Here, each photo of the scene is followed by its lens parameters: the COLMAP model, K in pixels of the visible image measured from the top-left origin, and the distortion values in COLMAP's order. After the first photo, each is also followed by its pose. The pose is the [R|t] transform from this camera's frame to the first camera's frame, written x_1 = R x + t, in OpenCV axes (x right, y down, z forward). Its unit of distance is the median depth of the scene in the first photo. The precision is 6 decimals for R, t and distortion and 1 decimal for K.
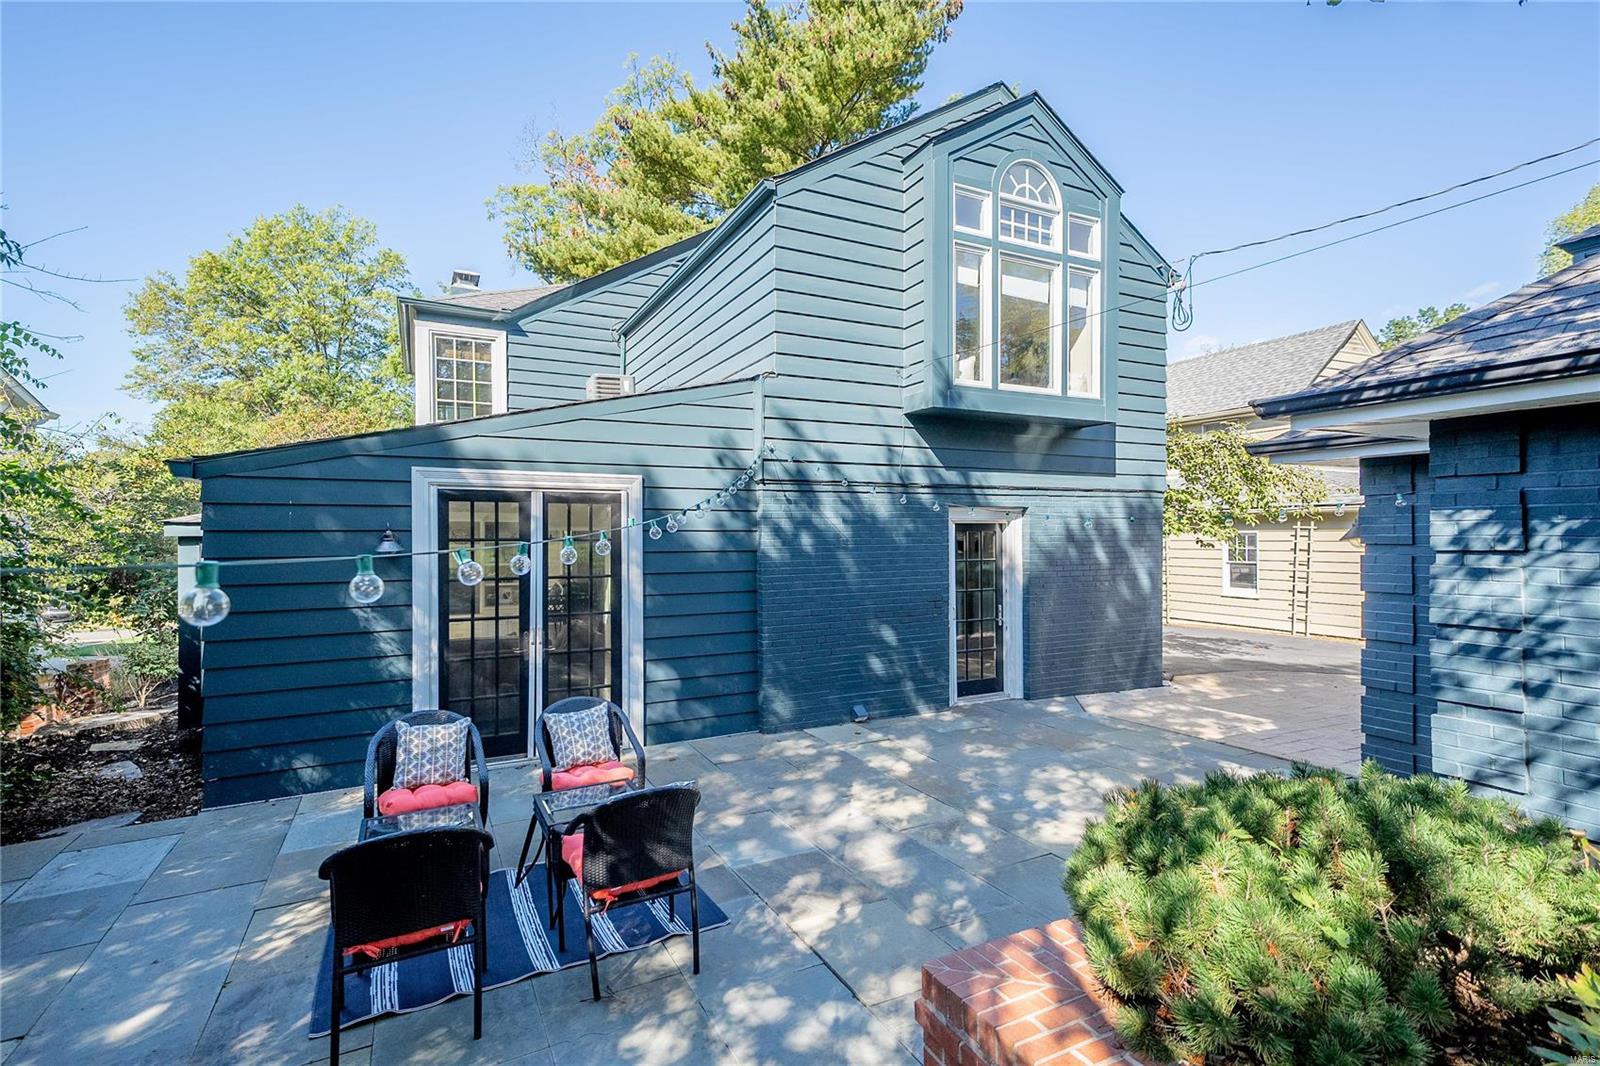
lens RADIAL K [[732.2, 0, 781.6], [0, 732.2, 534.2], [0, 0, 1]] dist [0.028364, -0.000567]
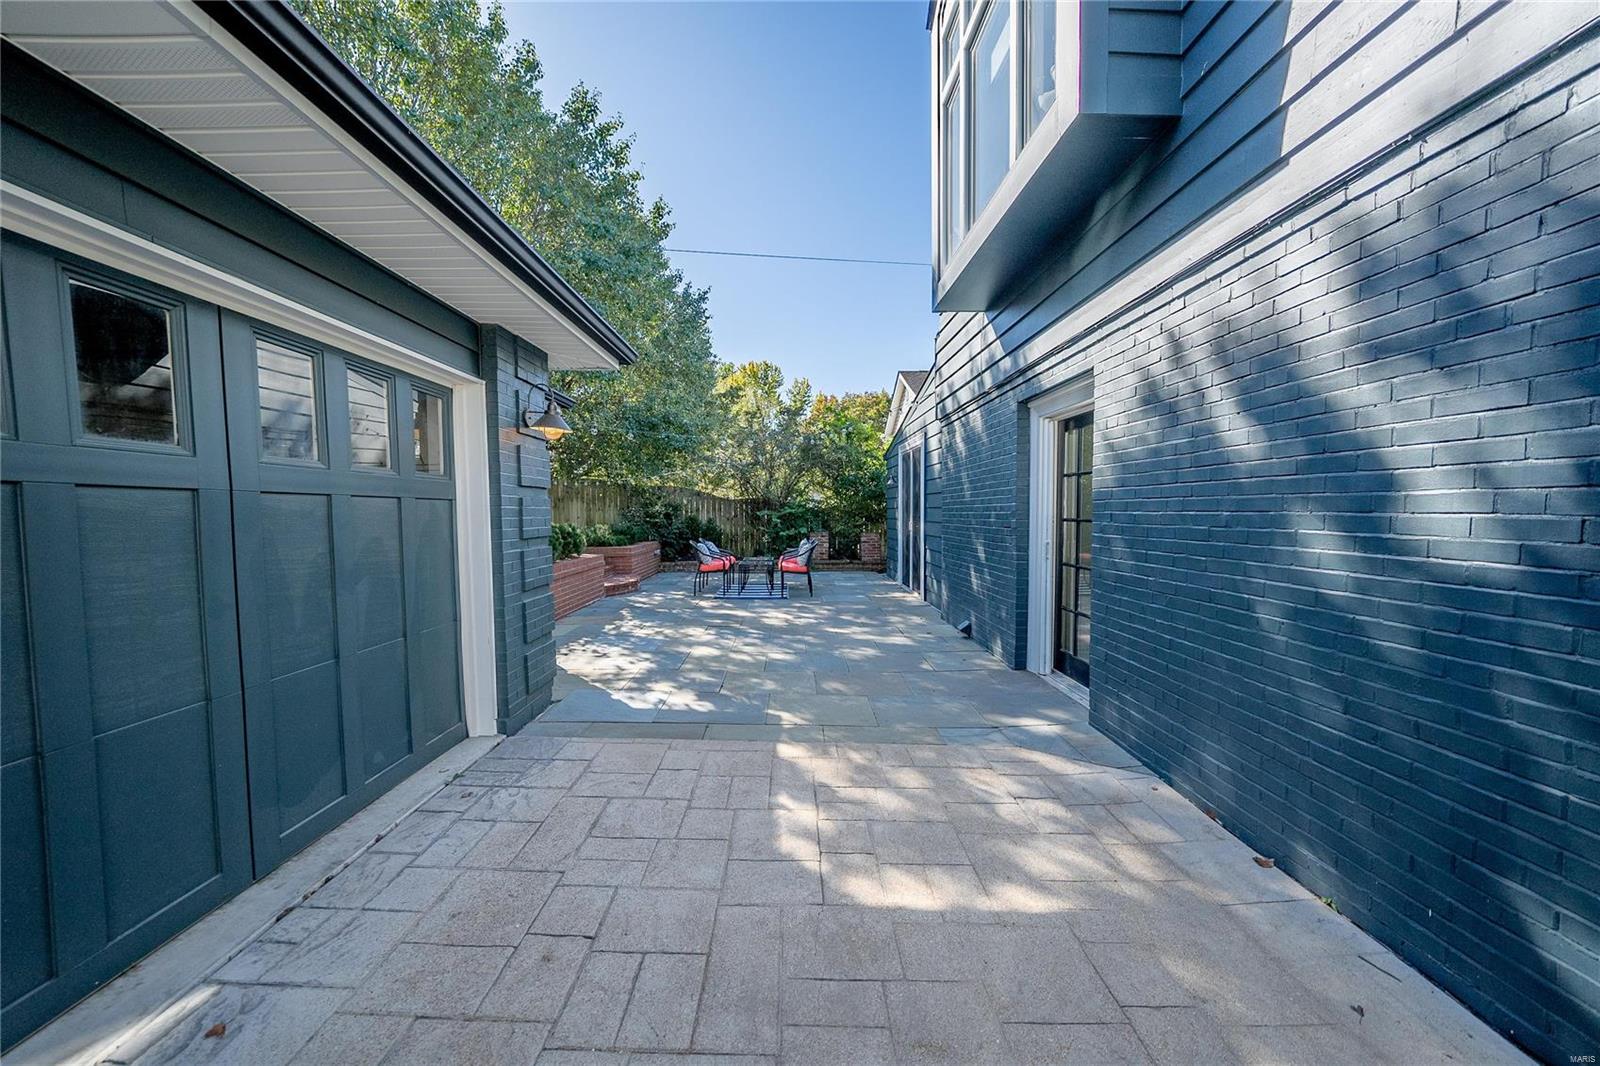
lens RADIAL K [[559.7, 0, 800.0], [0, 559.7, 533.0], [0, 0, 1]] dist [-0.009465, 0.000205]
pose [[-0.422422, 0.043753, -0.905343, 0.992994], [0.009086, 0.998988, 0.044039, 0.079868], [0.906354, 0.010377, -0.422392, 1.212493]]
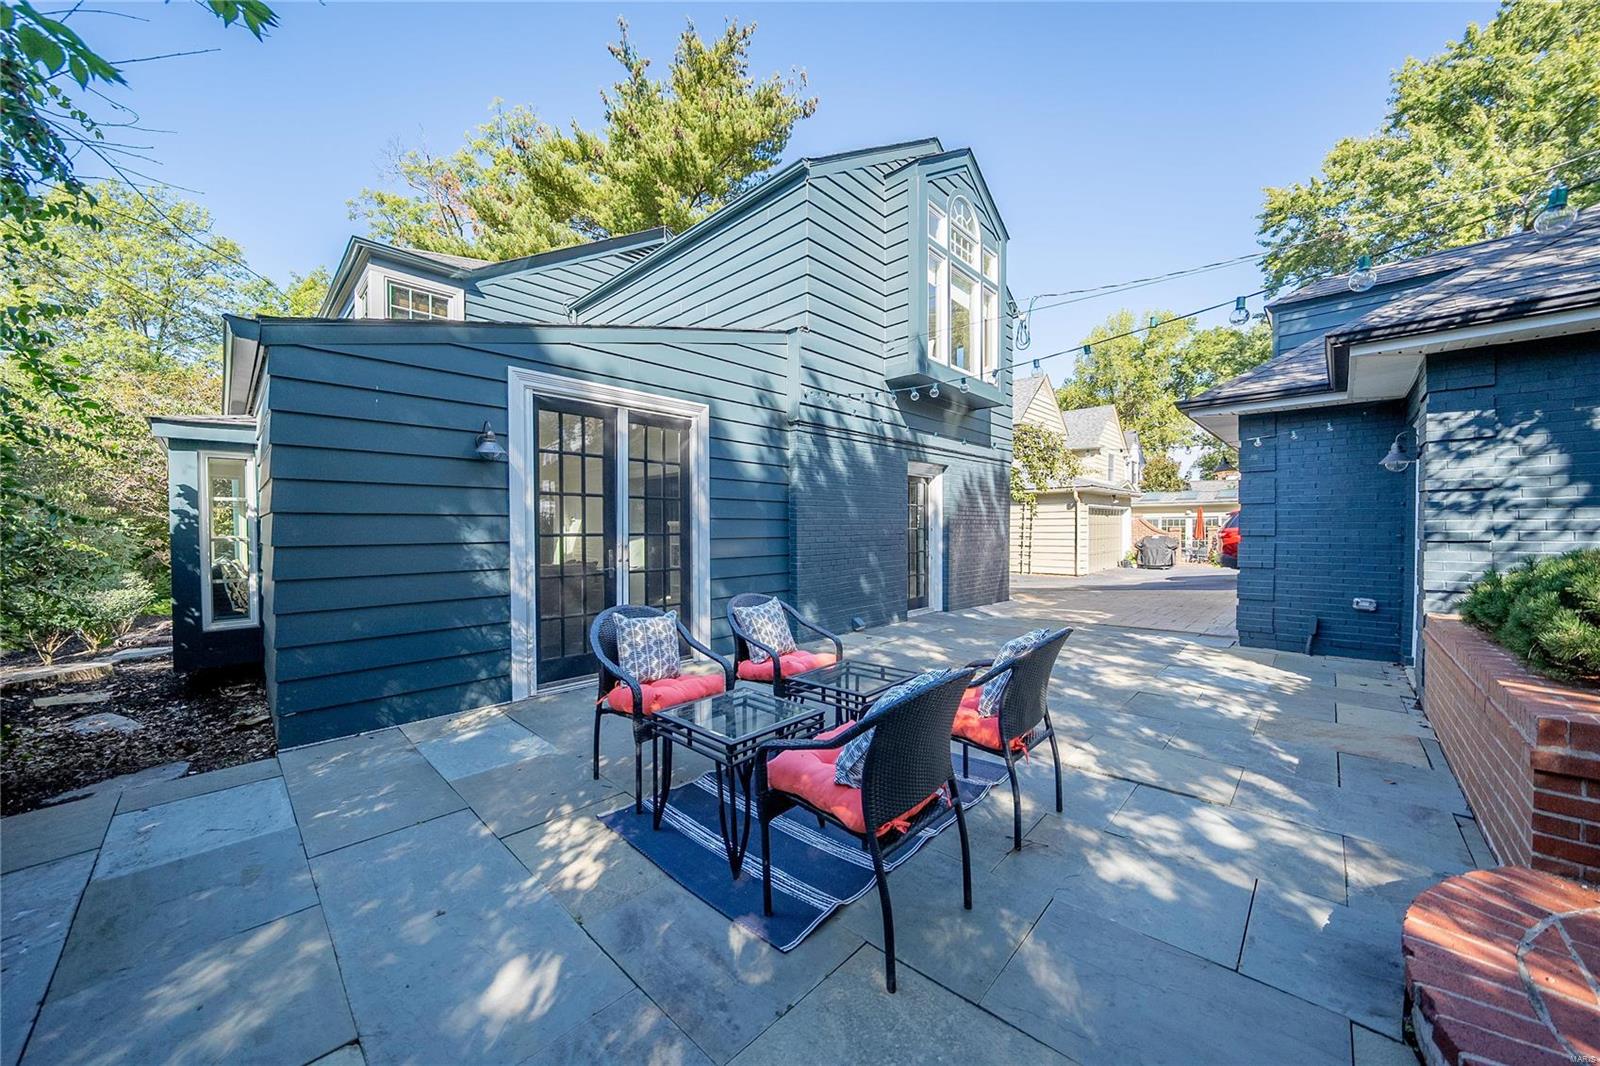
lens RADIAL K [[560.6, 0, 781.3], [0, 560.6, 533.0], [0, 0, 1]] dist [-0.014720, 0.000228]
pose [[0.944873, -0.002808, 0.327425, -0.339645], [-0.000267, 0.999956, 0.009346, 0.093026], [-0.327437, -0.008918, 0.944831, 0.186590]]
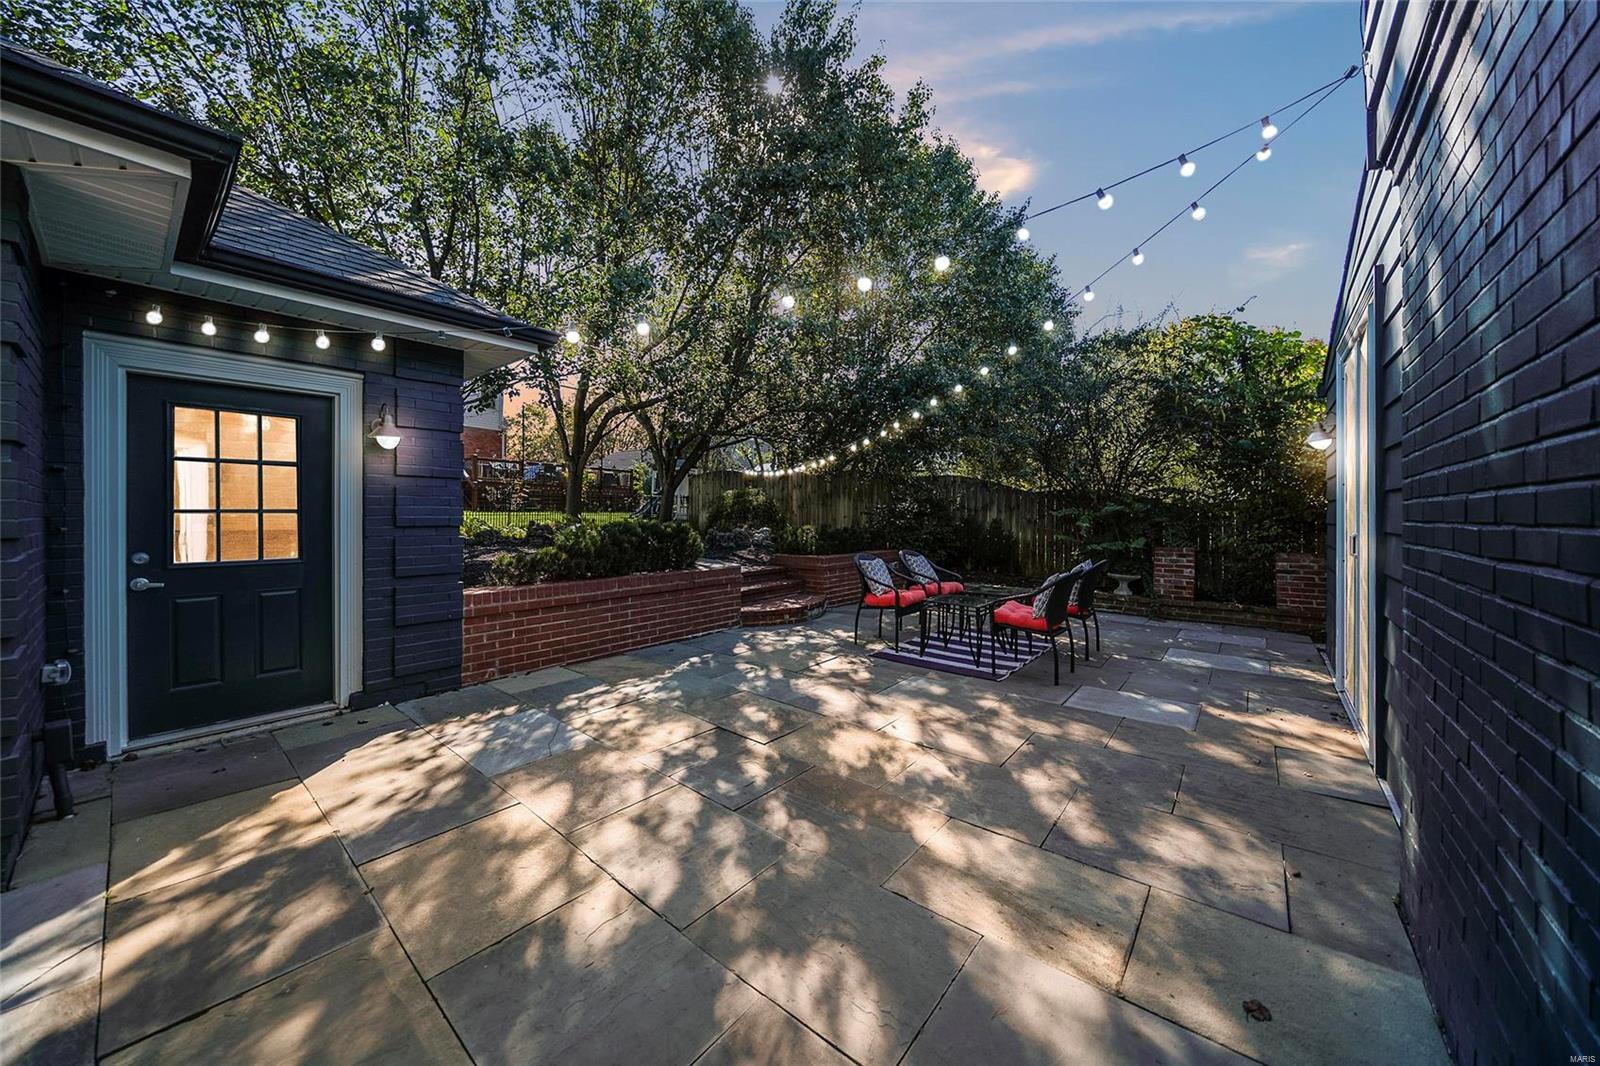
lens RADIAL K [[570.5, 0, 780.7], [0, 570.5, 513.7], [0, 0, 1]] dist [-0.012254, 0.000041]
pose [[-0.919050, 0.004286, -0.394117, 0.353928], [0.004090, 0.999991, 0.001338, 0.093459], [0.394119, -0.000382, -0.919059, 1.146143]]
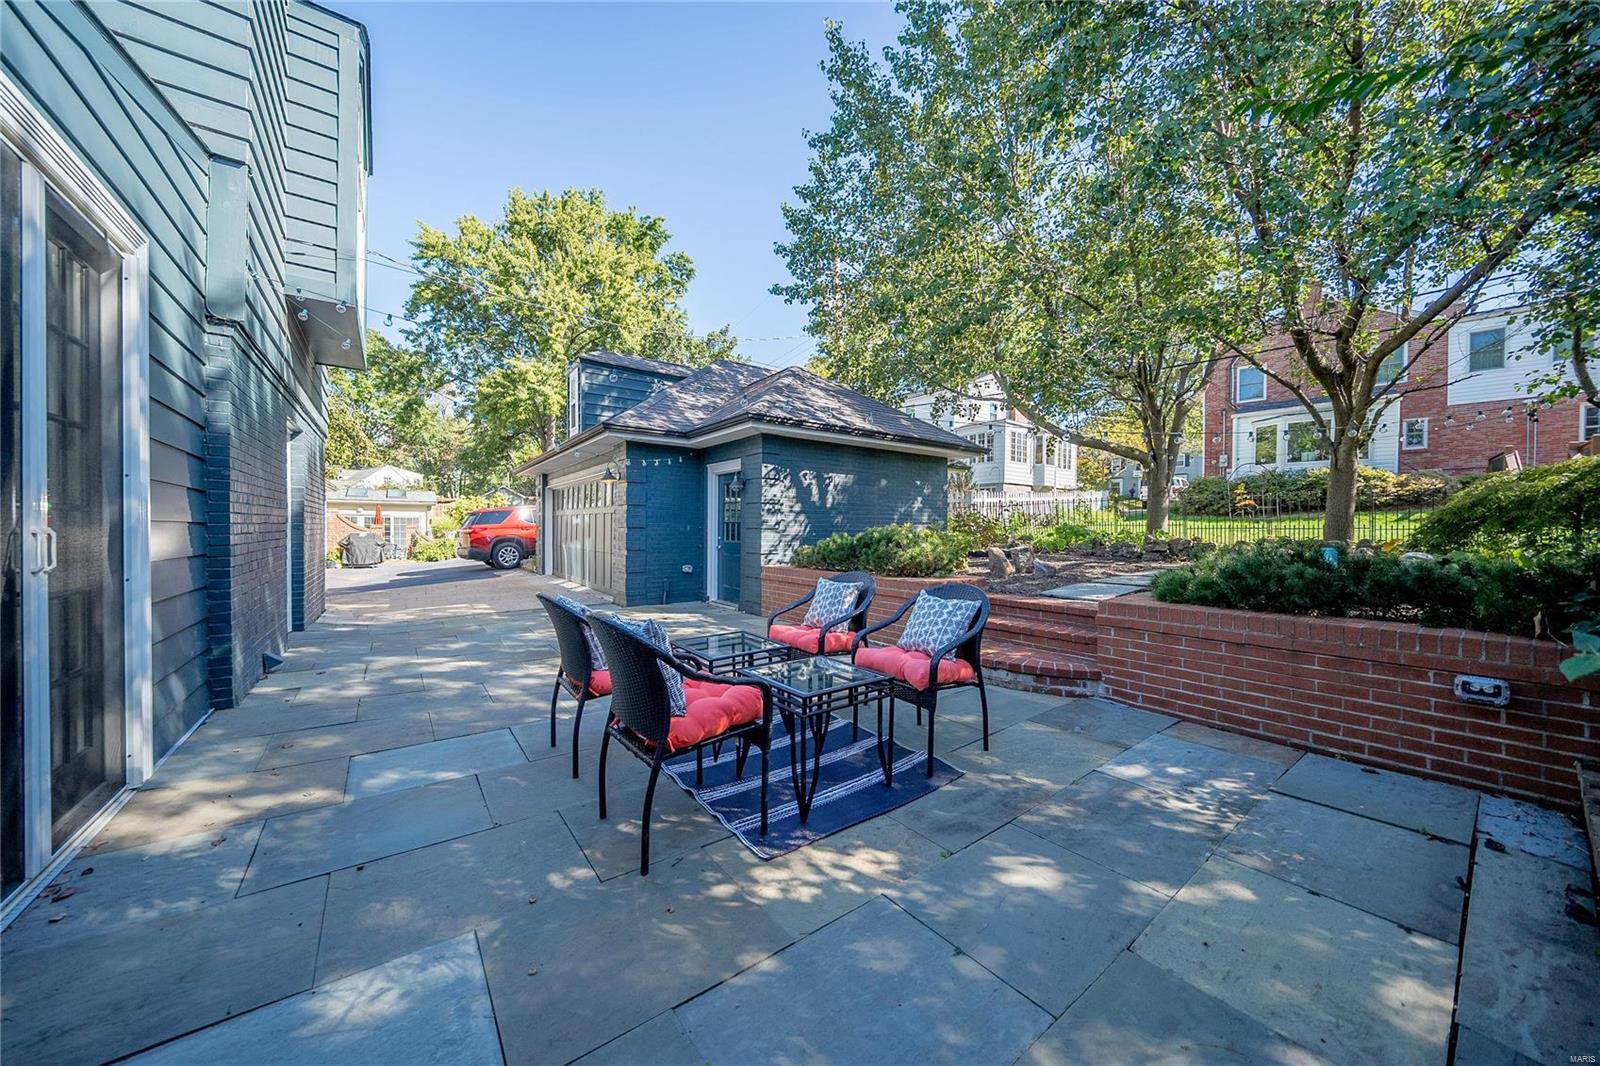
lens RADIAL K [[551.1, 0, 800.0], [0, 551.1, 533.0], [0, 0, 1]] dist [0.000152, 0.000023]
pose [[-0.179785, -0.004287, 0.983697, -0.614999], [-0.005617, 0.999979, 0.003331, 0.110822], [-0.983690, -0.004927, -0.179805, 0.593813]]
